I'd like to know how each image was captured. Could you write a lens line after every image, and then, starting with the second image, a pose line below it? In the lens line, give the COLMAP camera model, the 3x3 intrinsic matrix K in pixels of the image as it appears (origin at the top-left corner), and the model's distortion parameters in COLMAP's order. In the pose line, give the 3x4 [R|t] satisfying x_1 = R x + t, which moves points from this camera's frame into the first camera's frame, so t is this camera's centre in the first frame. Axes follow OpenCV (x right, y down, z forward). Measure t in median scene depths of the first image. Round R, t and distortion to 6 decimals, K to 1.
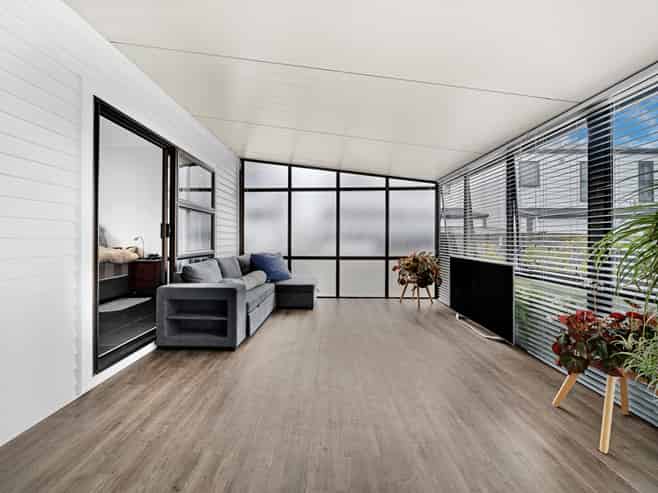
lens RADIAL K [[259.6, 0, 325.8], [0, 259.6, 241.0], [0, 0, 1]] dist [-0.003151, -0.000575]
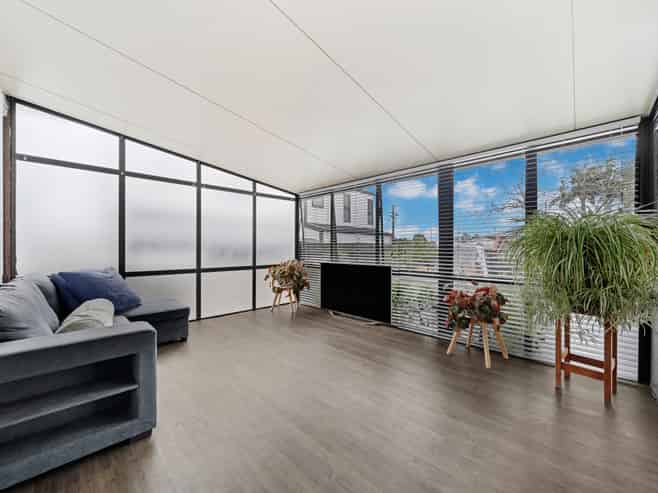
lens RADIAL K [[259.6, 0, 326.2], [0, 259.6, 248.8], [0, 0, 1]] dist [-0.003151, -0.000575]
pose [[0.686305, -0.003895, 0.727303, -0.281934], [0.004144, 0.999990, 0.001445, -0.001483], [-0.727302, 0.002022, 0.686315, 0.170775]]
